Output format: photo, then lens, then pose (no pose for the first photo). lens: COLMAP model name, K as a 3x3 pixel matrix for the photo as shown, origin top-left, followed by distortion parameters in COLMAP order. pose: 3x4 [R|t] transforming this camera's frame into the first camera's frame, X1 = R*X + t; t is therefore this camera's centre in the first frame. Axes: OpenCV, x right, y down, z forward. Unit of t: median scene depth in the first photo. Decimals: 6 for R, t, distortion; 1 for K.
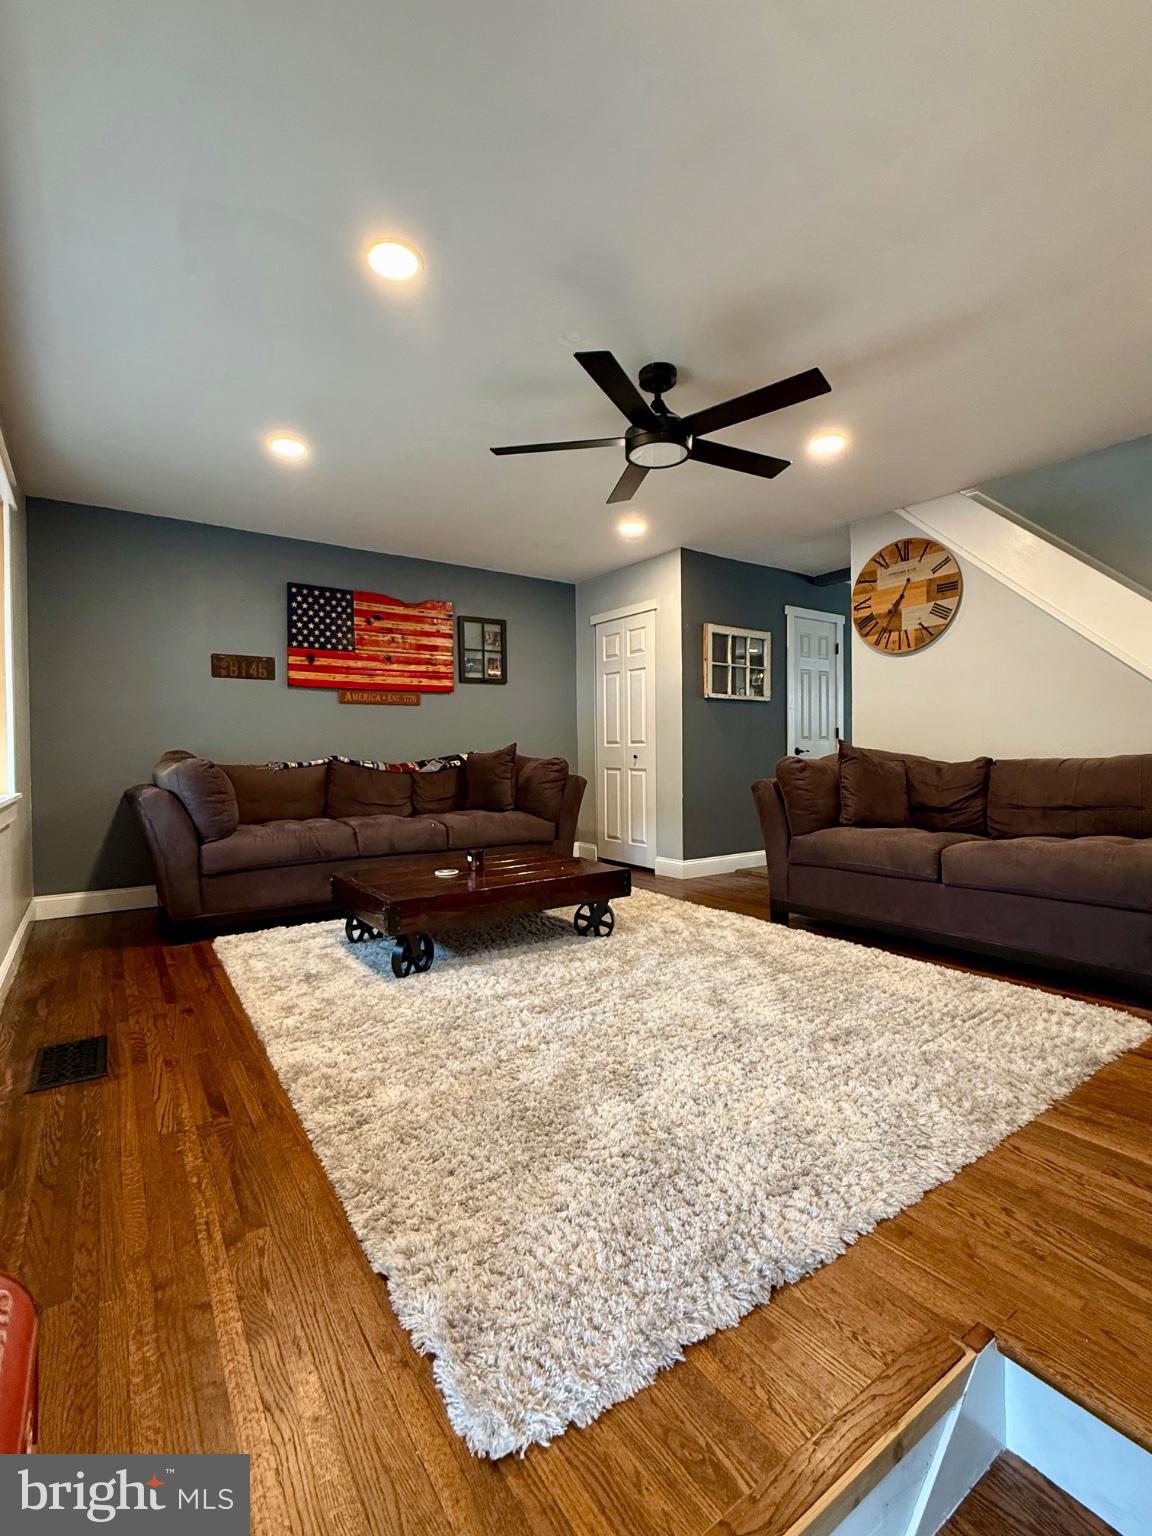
lens RADIAL K [[680.8, 0, 574.0], [0, 680.8, 763.0], [0, 0, 1]] dist [-0.000109, -0.000008]
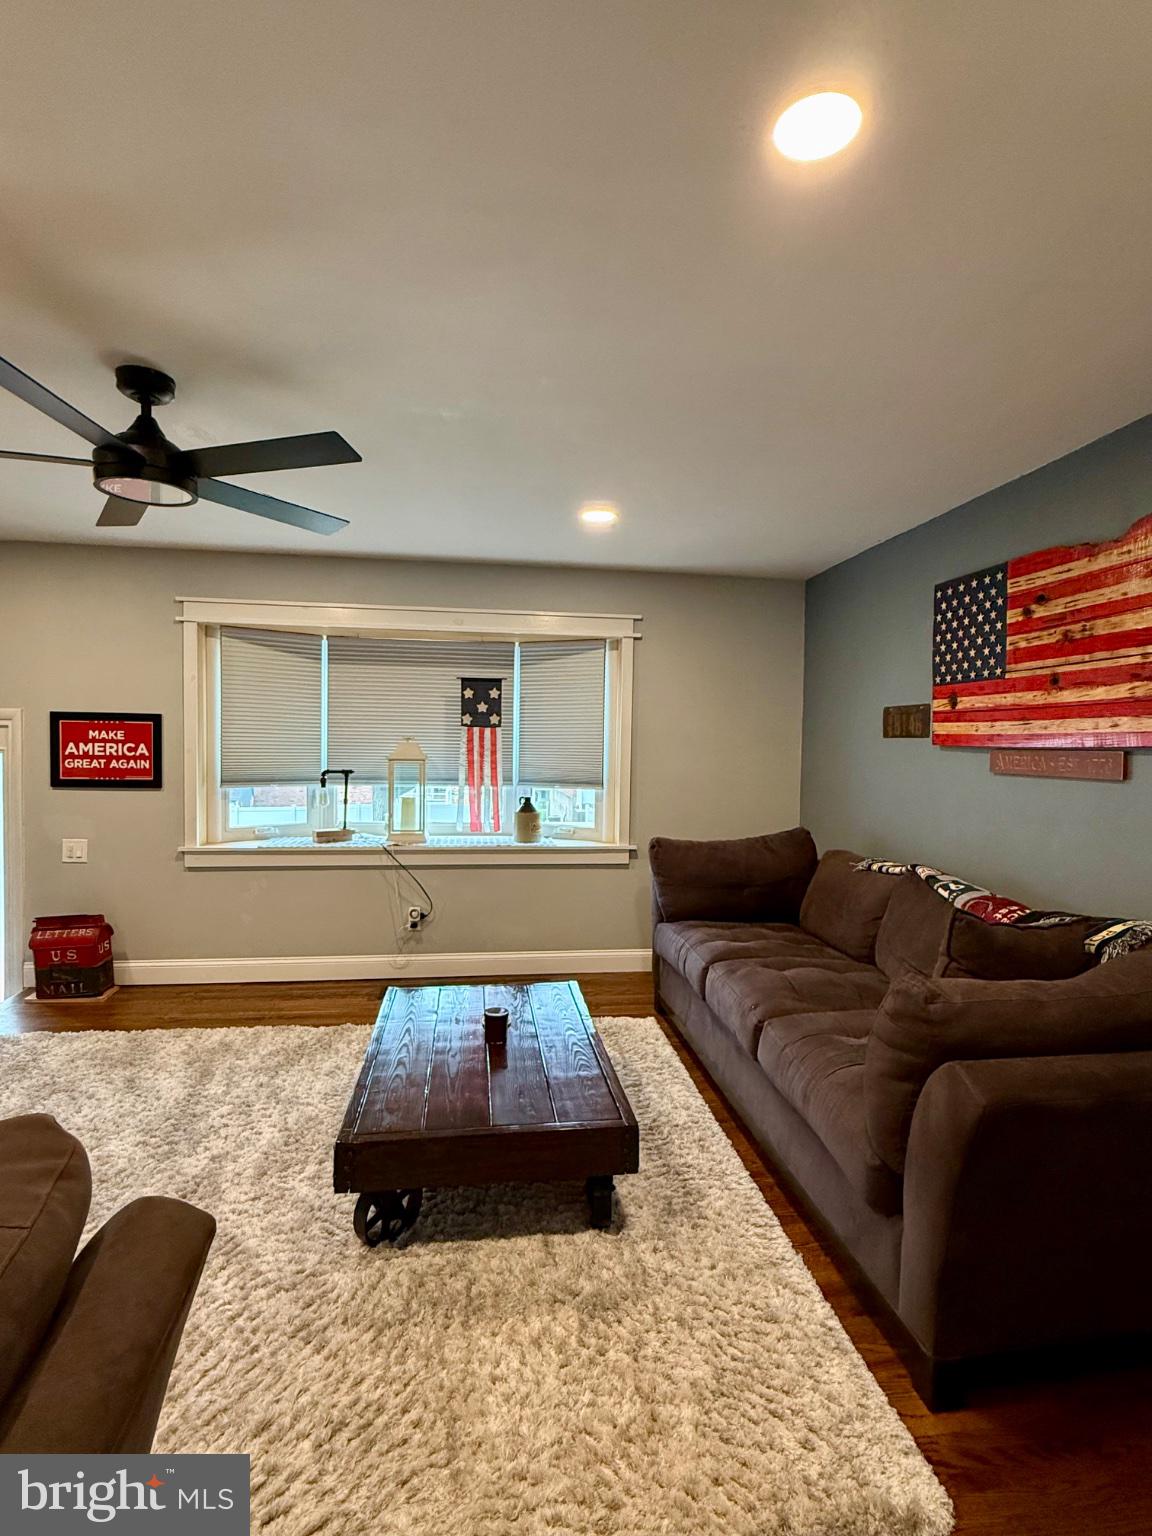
lens RADIAL K [[745.0, 0, 574.6], [0, 745.0, 763.8], [0, 0, 1]] dist [0.001075, -0.000720]
pose [[-0.447408, 0.030880, -0.893797, 0.352998], [-0.022591, 0.998695, 0.045812, -0.118054], [0.894045, 0.040689, -0.446126, 0.985183]]
